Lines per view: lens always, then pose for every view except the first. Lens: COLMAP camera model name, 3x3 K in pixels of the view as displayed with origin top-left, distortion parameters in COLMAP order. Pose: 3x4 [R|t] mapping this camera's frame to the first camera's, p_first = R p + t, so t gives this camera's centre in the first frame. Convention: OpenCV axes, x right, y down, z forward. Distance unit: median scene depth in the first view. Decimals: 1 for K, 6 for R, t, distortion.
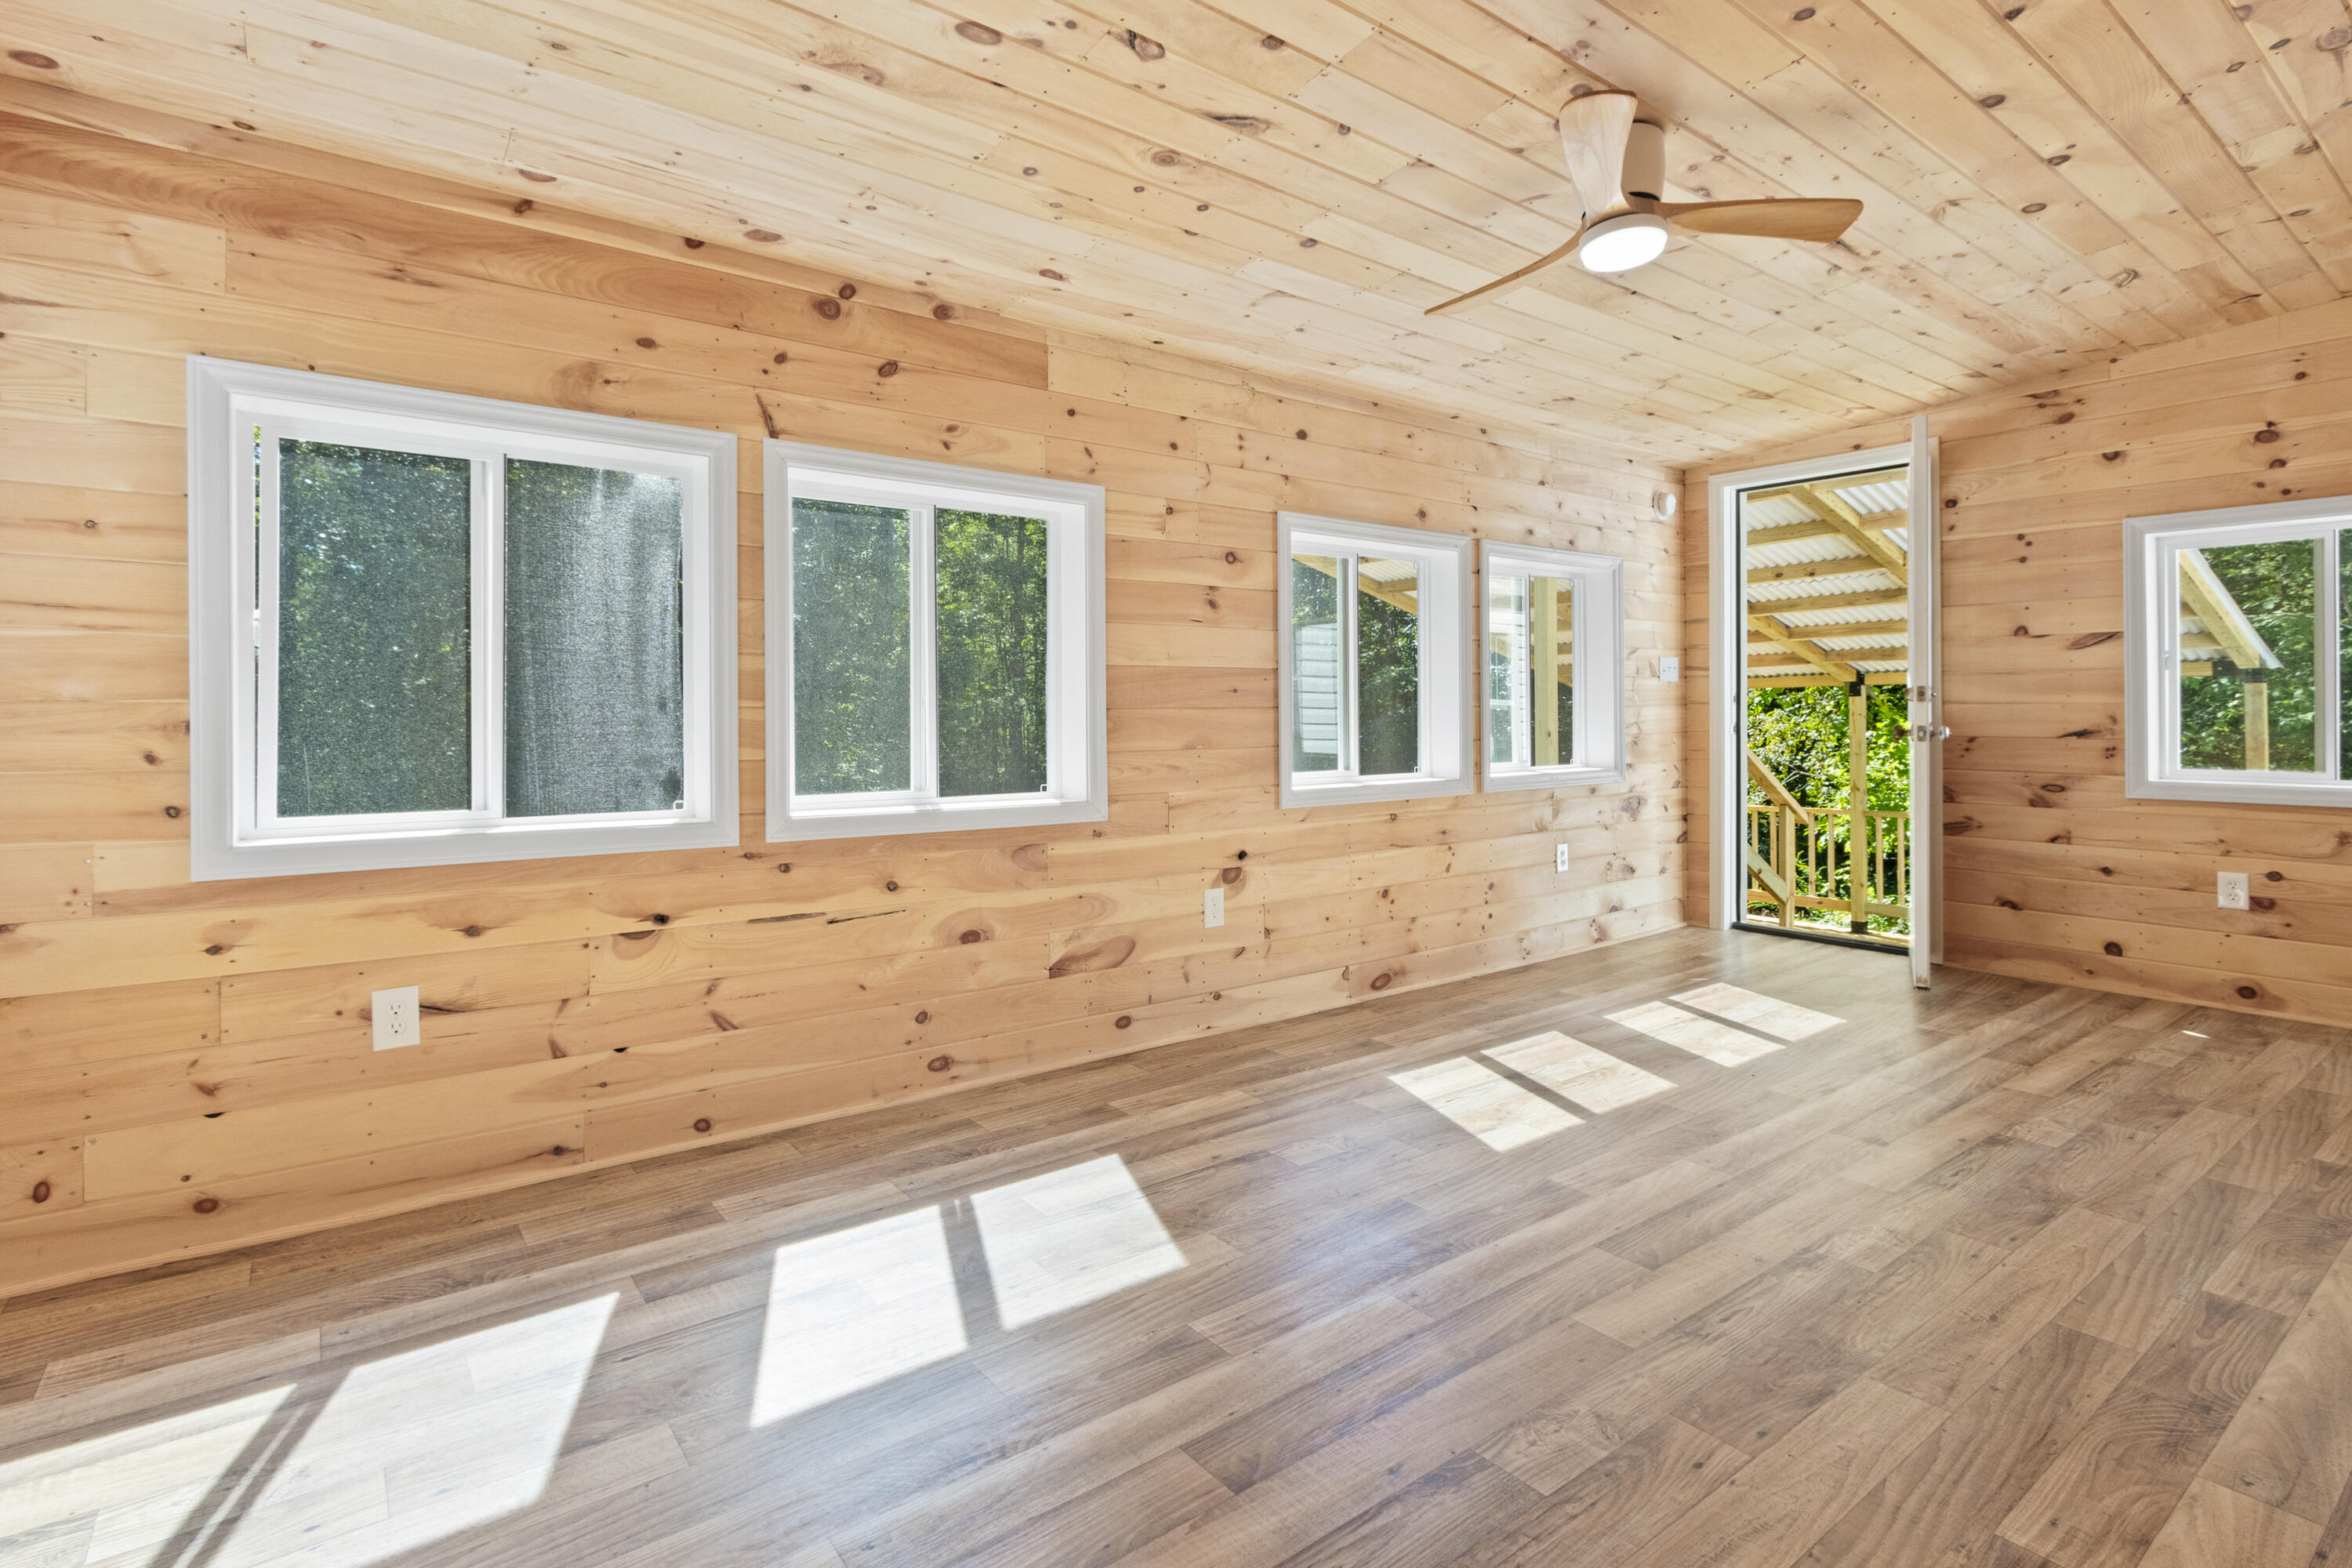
lens RADIAL K [[1111.1, 0, 1206.2], [0, 1111.1, 715.5], [0, 0, 1]] dist [0.006258, -0.002674]
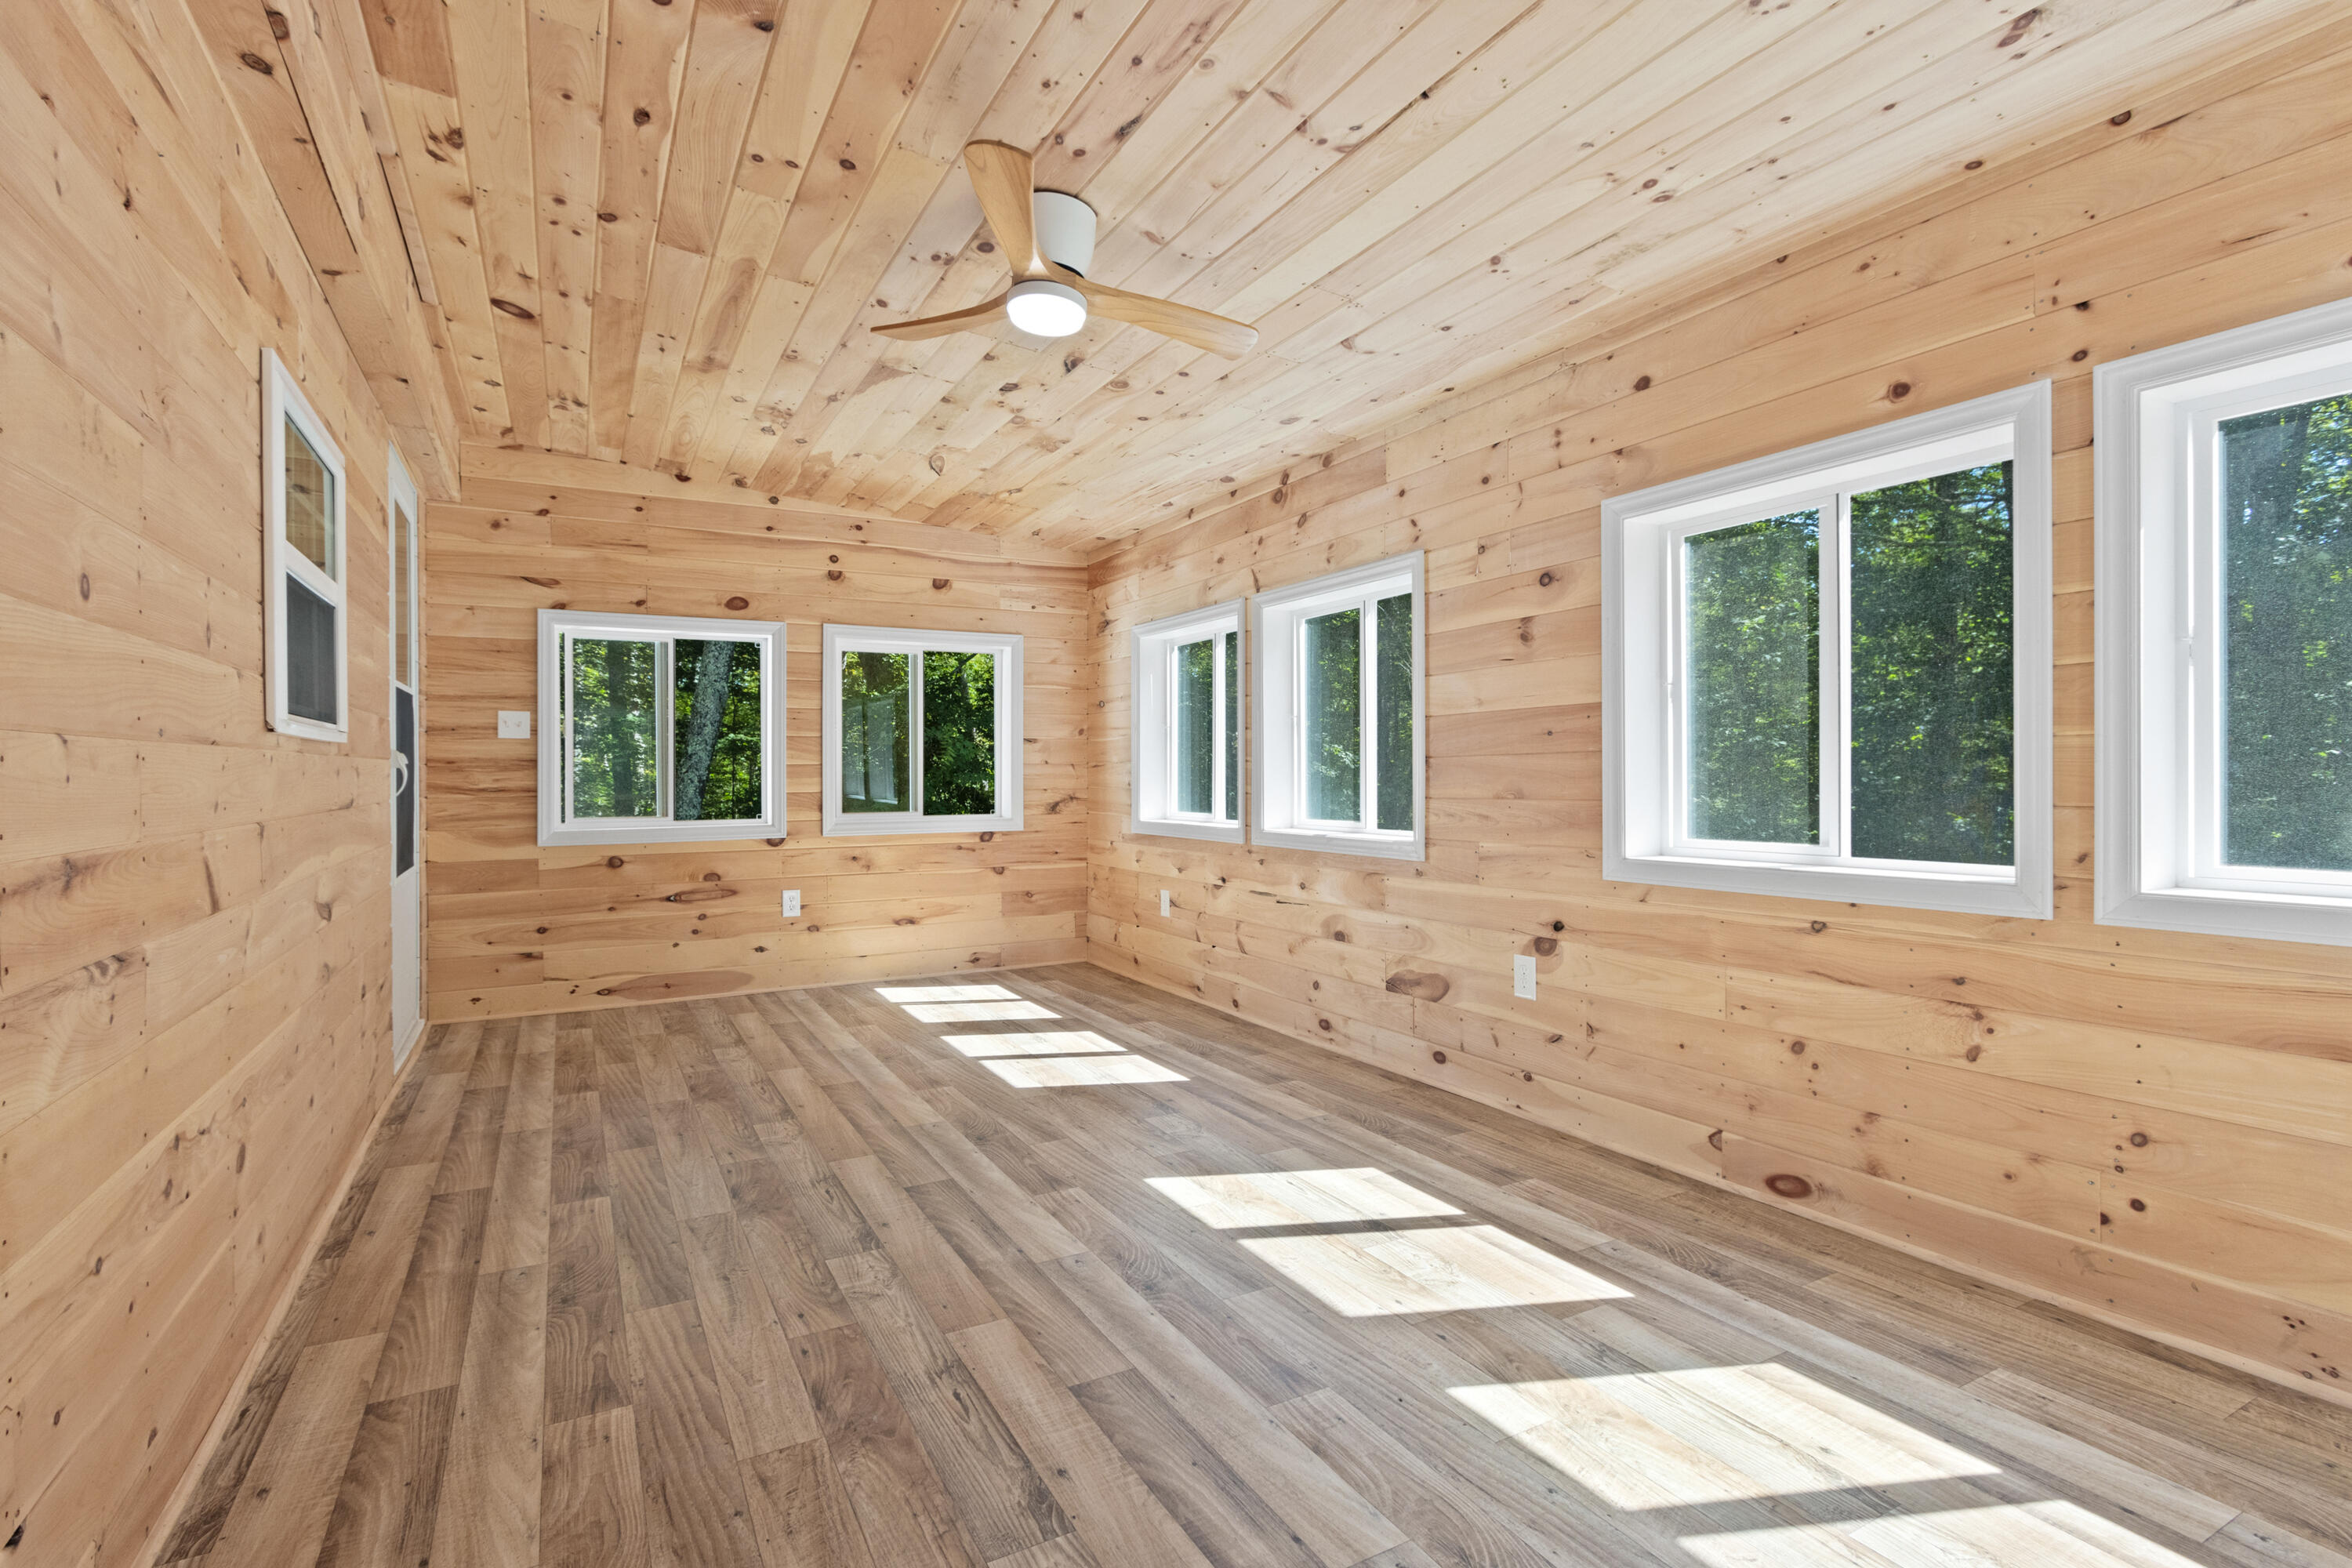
lens RADIAL K [[1111.1, 0, 1177.8], [0, 1111.1, 779.9], [0, 0, 1]] dist [0.006258, -0.002674]
pose [[-0.141387, 0.009030, -0.989913, 1.055283], [0.008736, 0.999931, 0.007874, 0.005270], [0.989916, -0.007535, -0.141456, 0.964188]]
